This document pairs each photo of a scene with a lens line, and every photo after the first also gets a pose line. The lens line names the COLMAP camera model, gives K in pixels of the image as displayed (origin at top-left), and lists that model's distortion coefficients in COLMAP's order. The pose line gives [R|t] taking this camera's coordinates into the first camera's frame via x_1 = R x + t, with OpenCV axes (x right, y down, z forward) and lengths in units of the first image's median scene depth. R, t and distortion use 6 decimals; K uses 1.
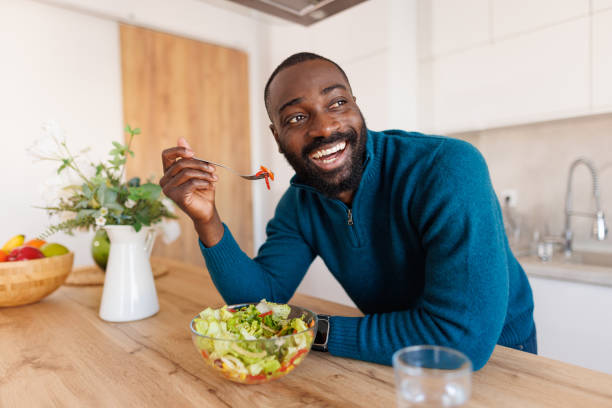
lens RADIAL K [[486.7, 0, 304.9], [0, 486.7, 195.4], [0, 0, 1]] dist [0.031156, -0.001847]
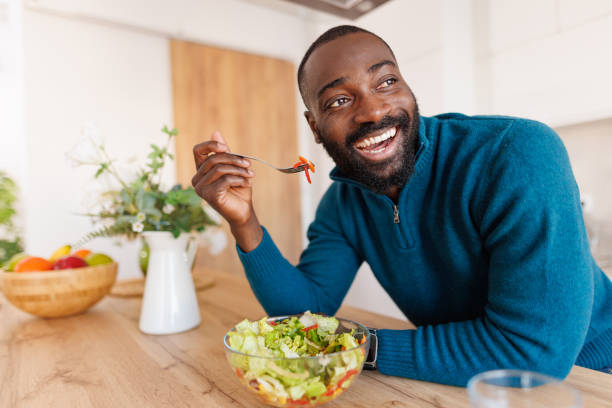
lens RADIAL K [[477.0, 0, 305.4], [0, 477.0, 189.4], [0, 0, 1]] dist [-0.001908, -0.001494]
pose [[0.994138, -0.021022, -0.106057, 0.008024], [0.016156, 0.998786, -0.046532, 0.032829], [0.106907, 0.044546, 0.993271, 0.129674]]
